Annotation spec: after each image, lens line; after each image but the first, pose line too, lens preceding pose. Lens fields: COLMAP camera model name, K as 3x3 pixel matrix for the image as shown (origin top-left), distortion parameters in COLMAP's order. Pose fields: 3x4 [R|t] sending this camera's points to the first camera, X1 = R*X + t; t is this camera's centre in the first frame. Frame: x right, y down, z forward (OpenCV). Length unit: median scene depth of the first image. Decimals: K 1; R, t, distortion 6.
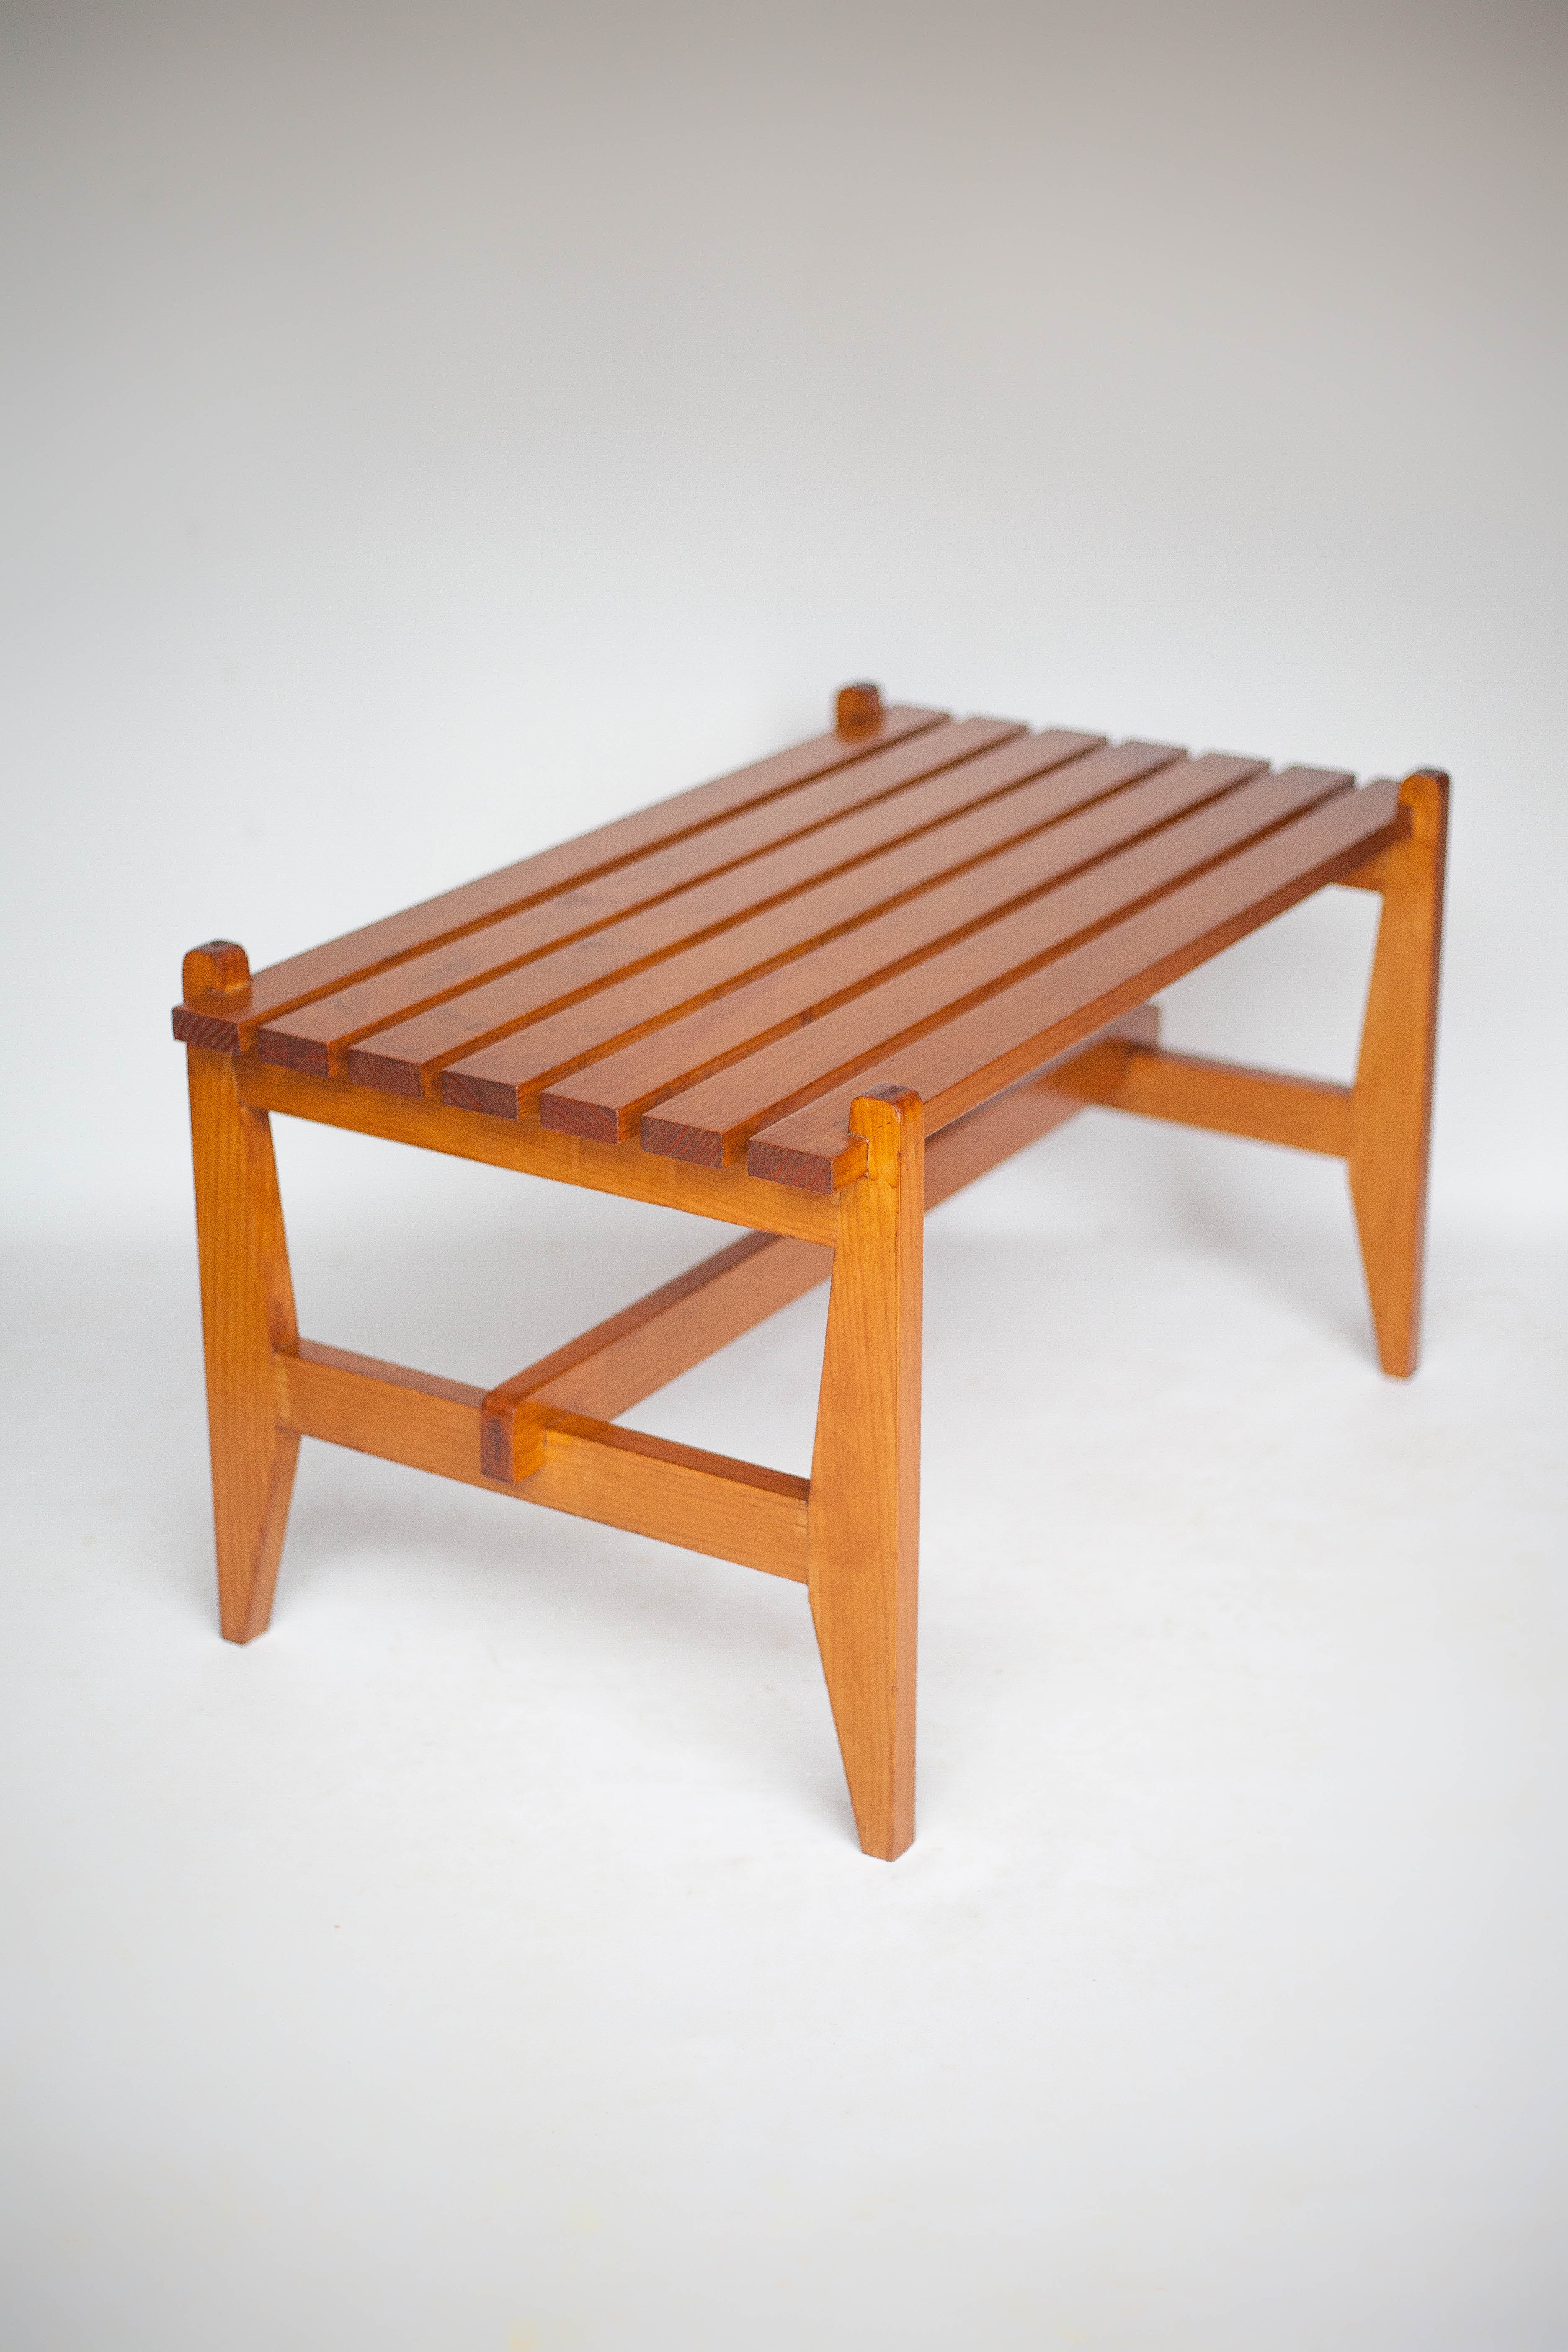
lens RADIAL K [[3487.9, 0, 784.0], [0, 3487.9, 1176.0], [0, 0, 1]] dist [-0.192538, -0.014892]
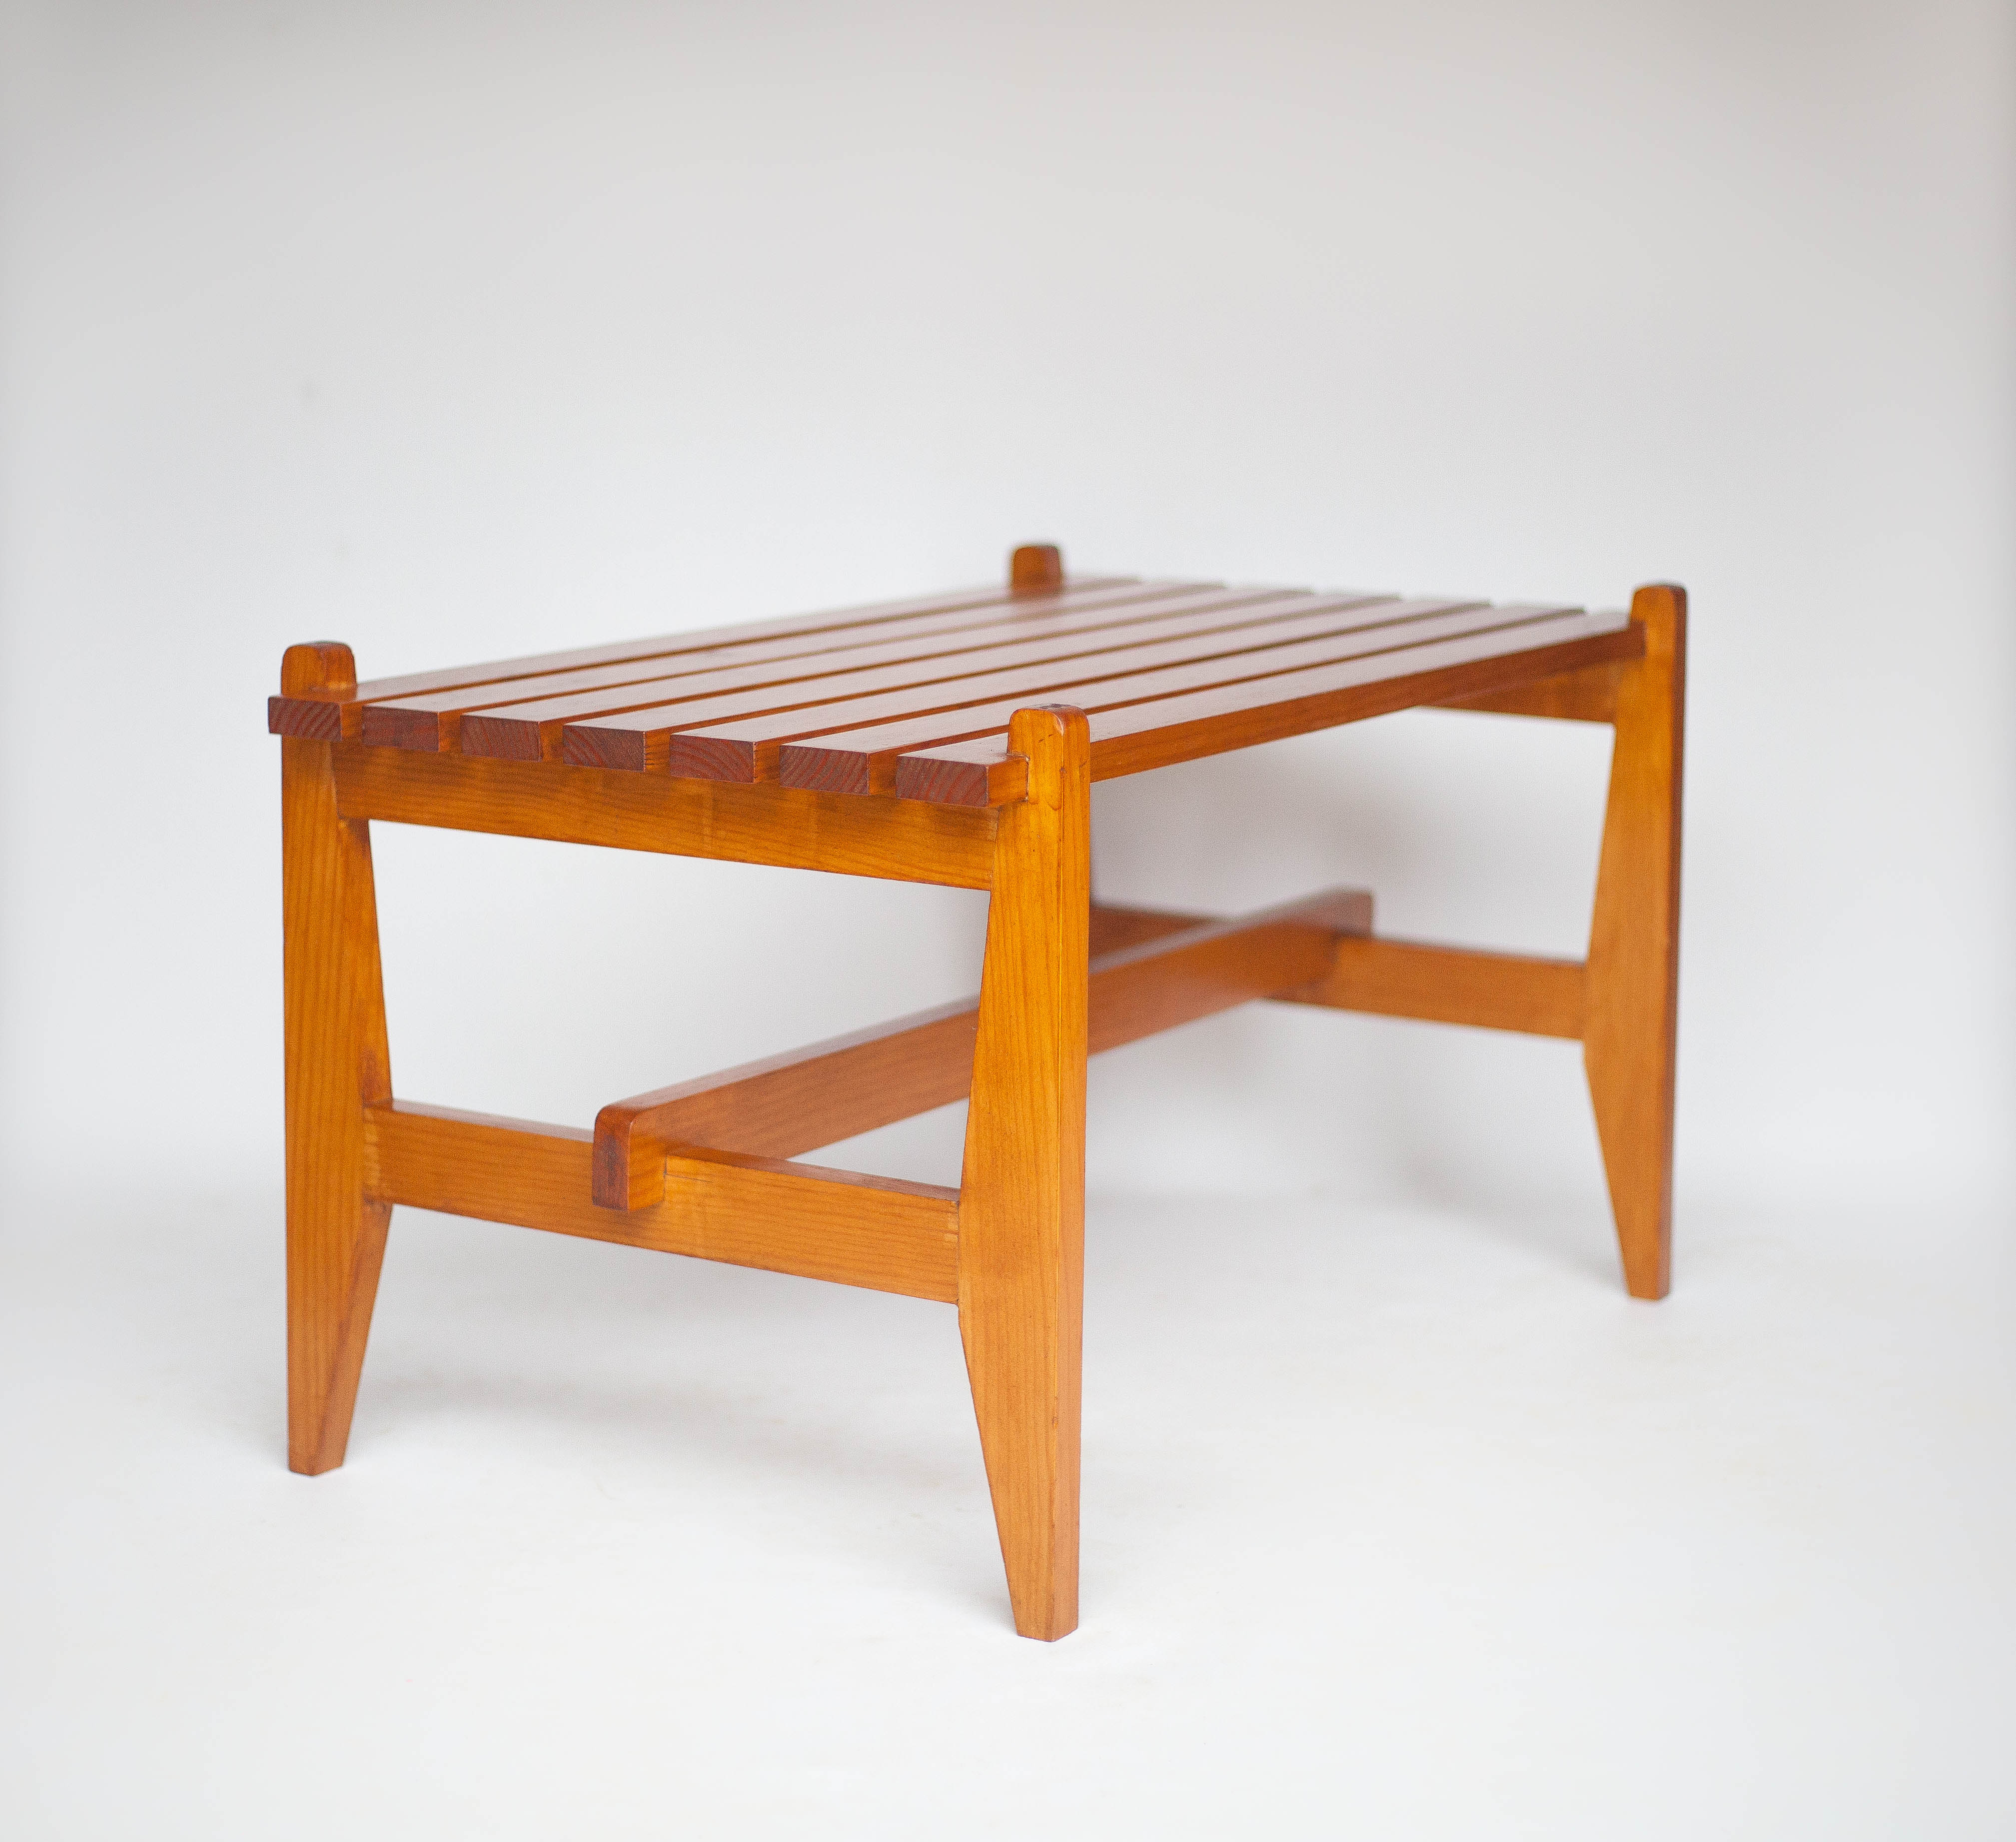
lens RADIAL K [[4131.6, 0, 1008.0], [0, 4131.6, 921.0], [0, 0, 1]] dist [-0.199717, 0.022516]
pose [[0.999910, 0.012601, 0.004588, 0.012814], [-0.011396, 0.978776, -0.204616, 0.224087], [-0.007069, 0.204545, 0.978832, -0.041194]]
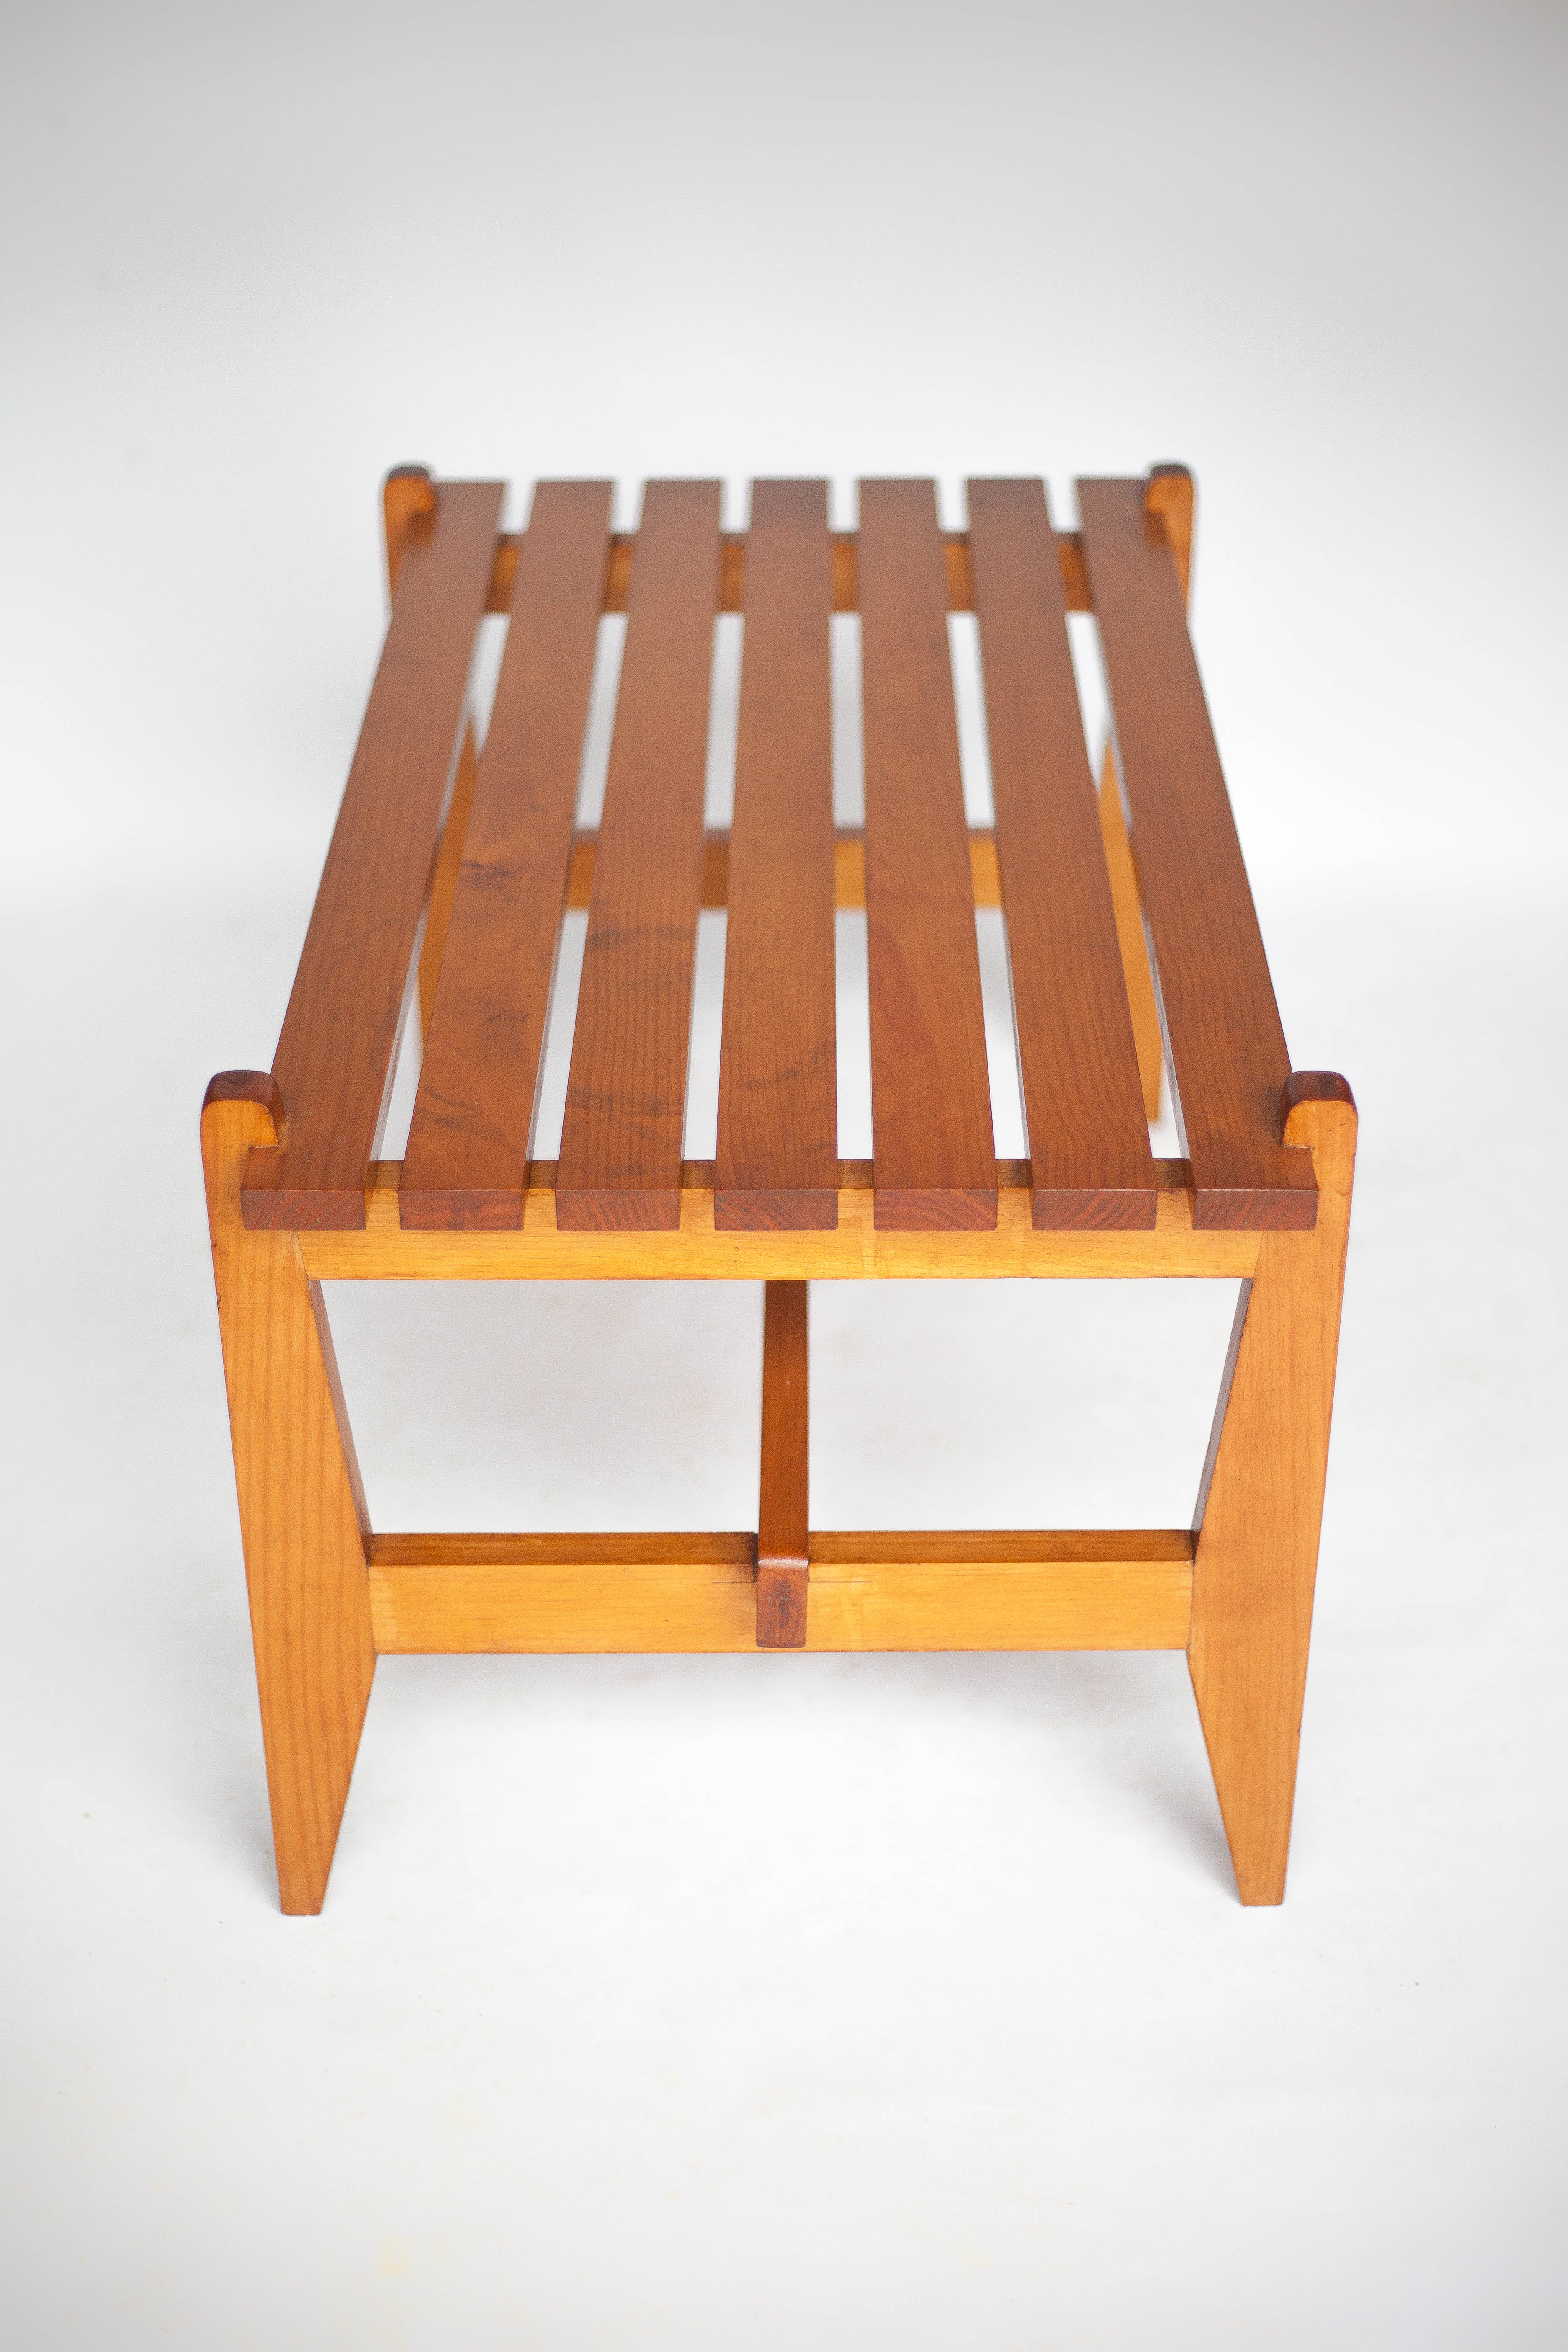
lens RADIAL K [[3616.5, 0, 784.0], [0, 3616.5, 1176.0], [0, 0, 1]] dist [-0.193101, -0.005272]
pose [[0.848745, -0.278660, 0.449423, -0.411623], [0.200032, 0.955922, 0.214945, -0.187297], [-0.489509, -0.092534, 0.867074, 0.290918]]
